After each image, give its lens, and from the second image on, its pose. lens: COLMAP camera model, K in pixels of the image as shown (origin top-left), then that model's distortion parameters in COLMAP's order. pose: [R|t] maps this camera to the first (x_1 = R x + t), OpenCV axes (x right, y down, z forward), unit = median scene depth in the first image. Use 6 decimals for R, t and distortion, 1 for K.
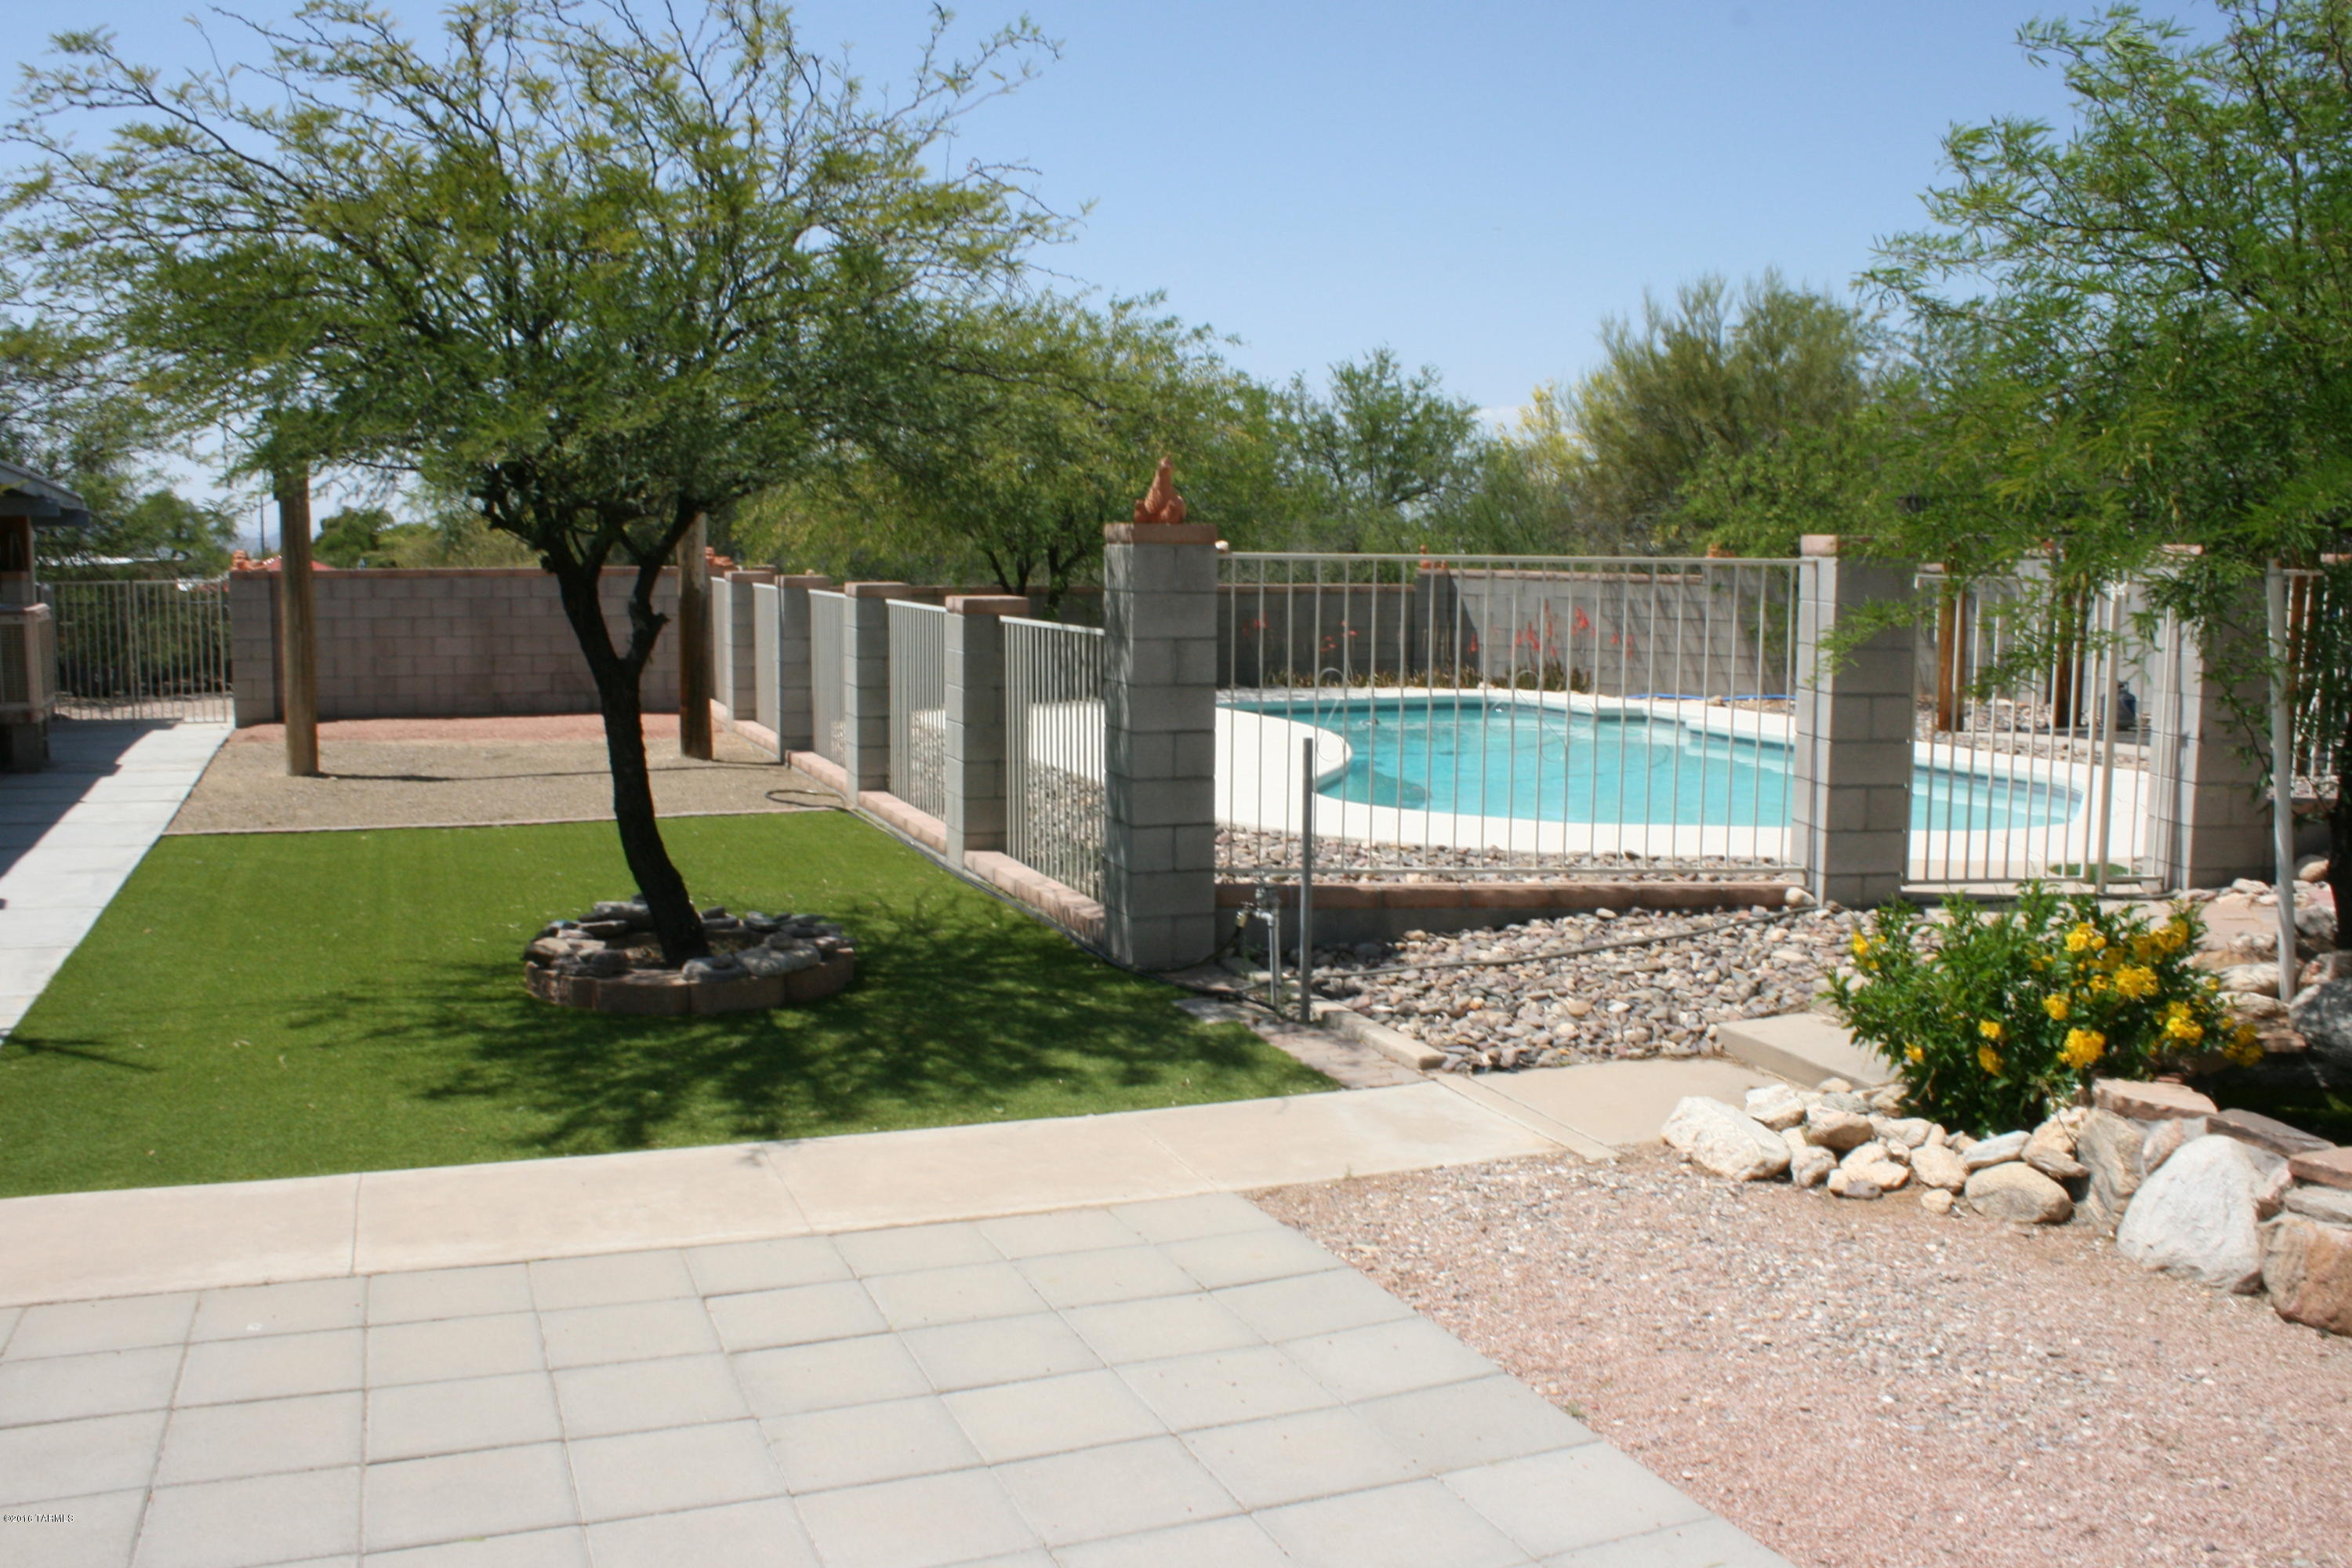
lens RADIAL K [[2014.9, 0, 1180.2], [0, 2014.9, 752.9], [0, 0, 1]] dist [-0.159701, 0.123548]
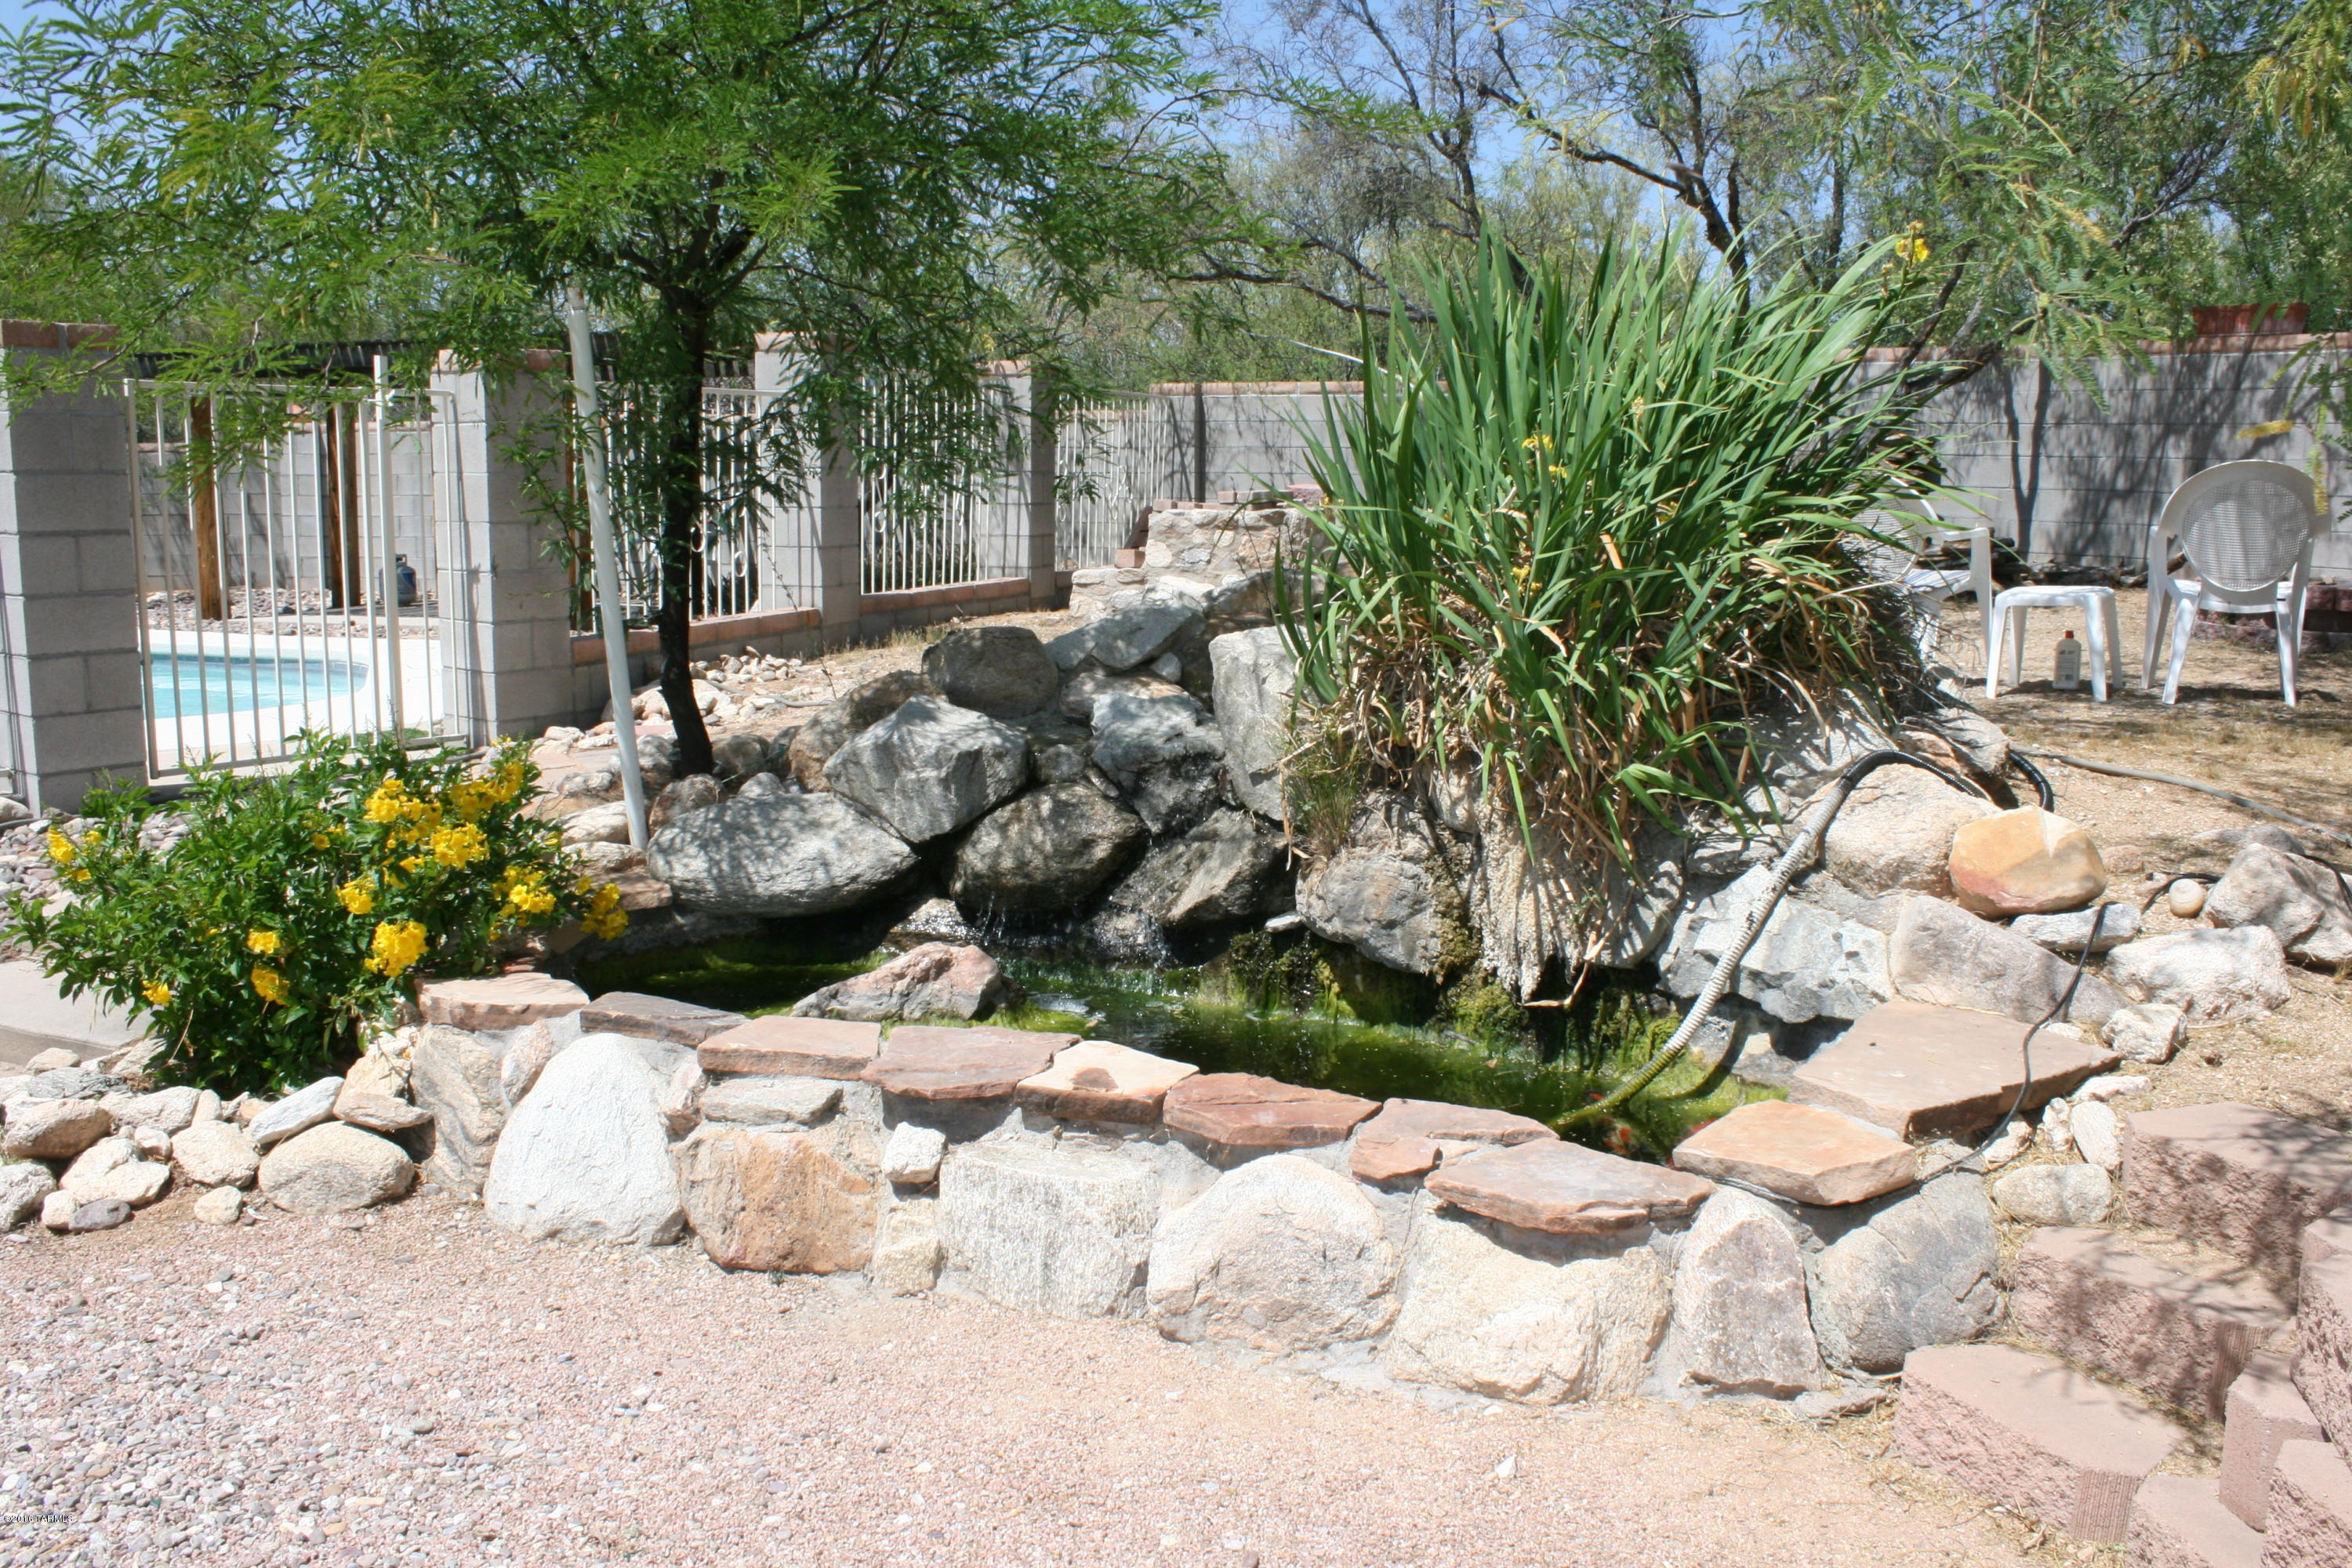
lens RADIAL K [[1971.6, 0, 1202.0], [0, 1971.6, 765.8], [0, 0, 1]] dist [-0.158918, 0.143414]
pose [[0.663984, -0.111355, 0.739409, 0.142157], [0.071354, 0.993772, 0.085586, 0.045865], [-0.744335, -0.004068, 0.667794, 0.307865]]
